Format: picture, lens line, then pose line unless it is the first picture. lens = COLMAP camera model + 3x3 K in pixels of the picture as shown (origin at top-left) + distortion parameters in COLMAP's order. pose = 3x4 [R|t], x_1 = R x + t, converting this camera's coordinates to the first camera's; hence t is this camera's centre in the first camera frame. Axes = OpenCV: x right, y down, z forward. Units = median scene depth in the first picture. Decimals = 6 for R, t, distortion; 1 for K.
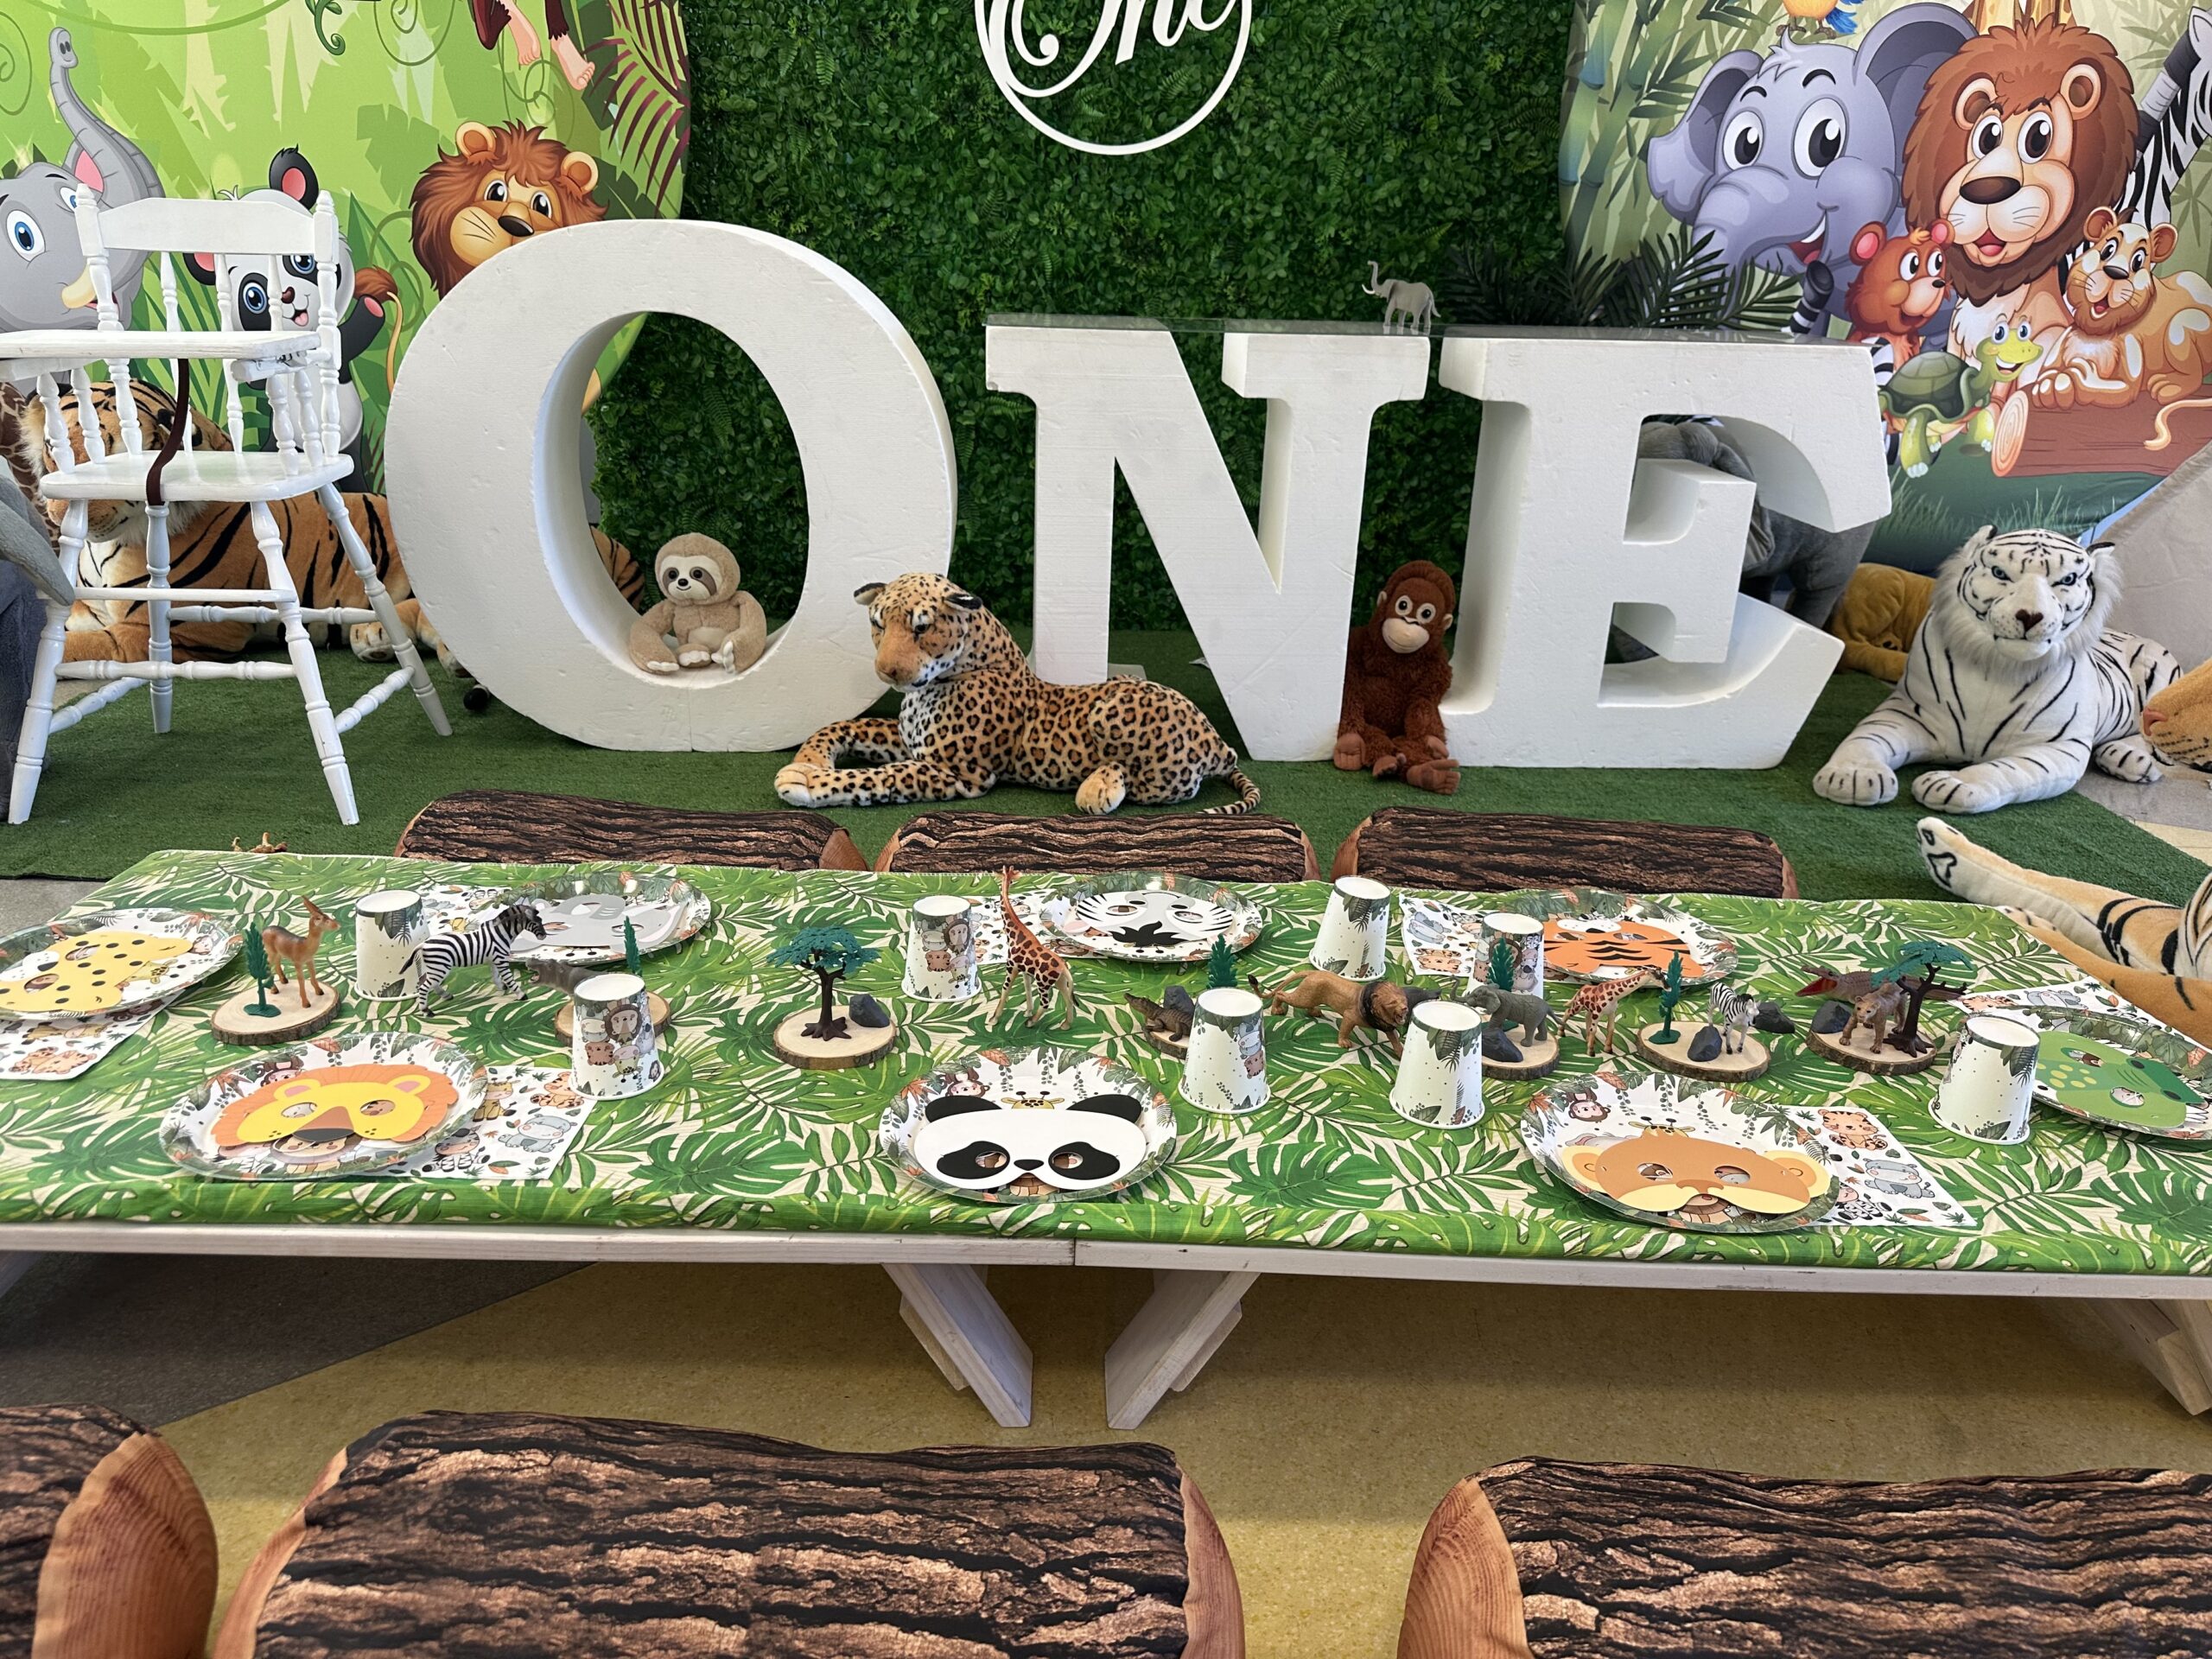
lens RADIAL K [[1562.3, 0, 1090.1], [0, 1562.3, 828.8], [0, 0, 1]] dist [0.001877, -0.007502]
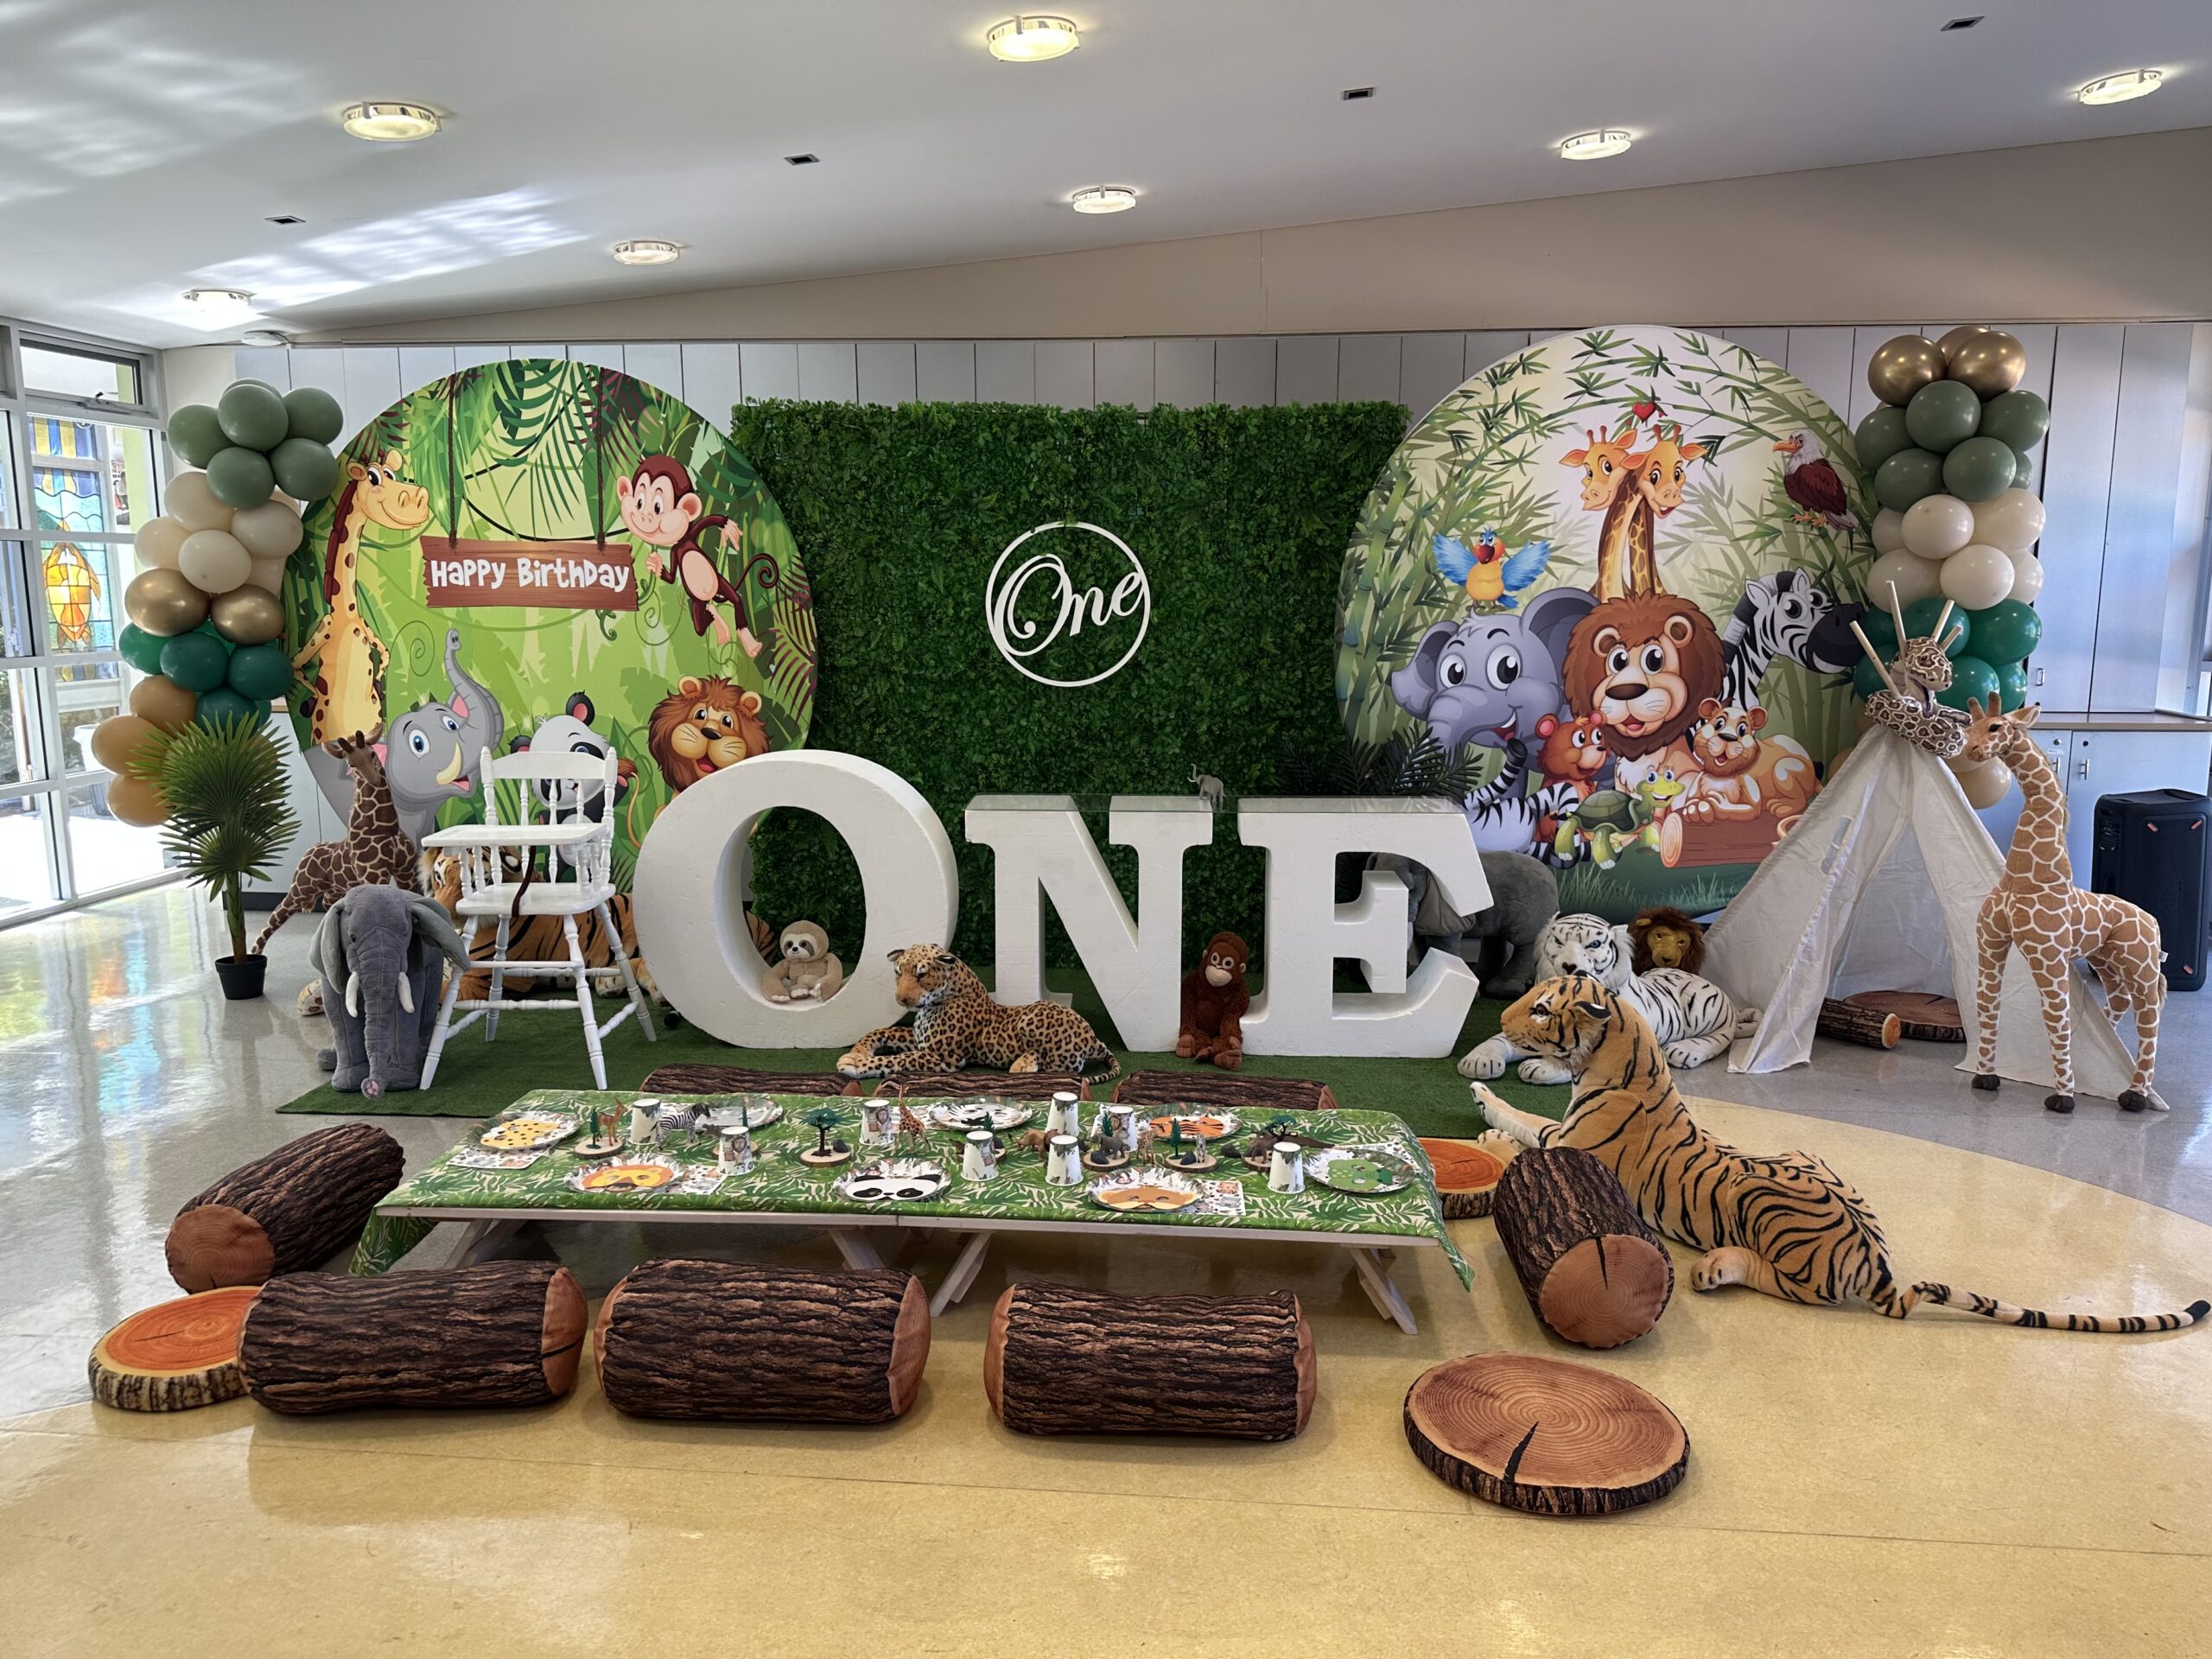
lens RADIAL K [[1538.1, 0, 1115.2], [0, 1538.1, 822.8], [0, 0, 1]] dist [0.200582, -0.441781]
pose [[0.997001, -0.013296, -0.076236, 0.191907], [-0.002953, 0.977875, -0.209171, 0.053743], [0.077330, 0.208769, 0.974903, -0.578705]]
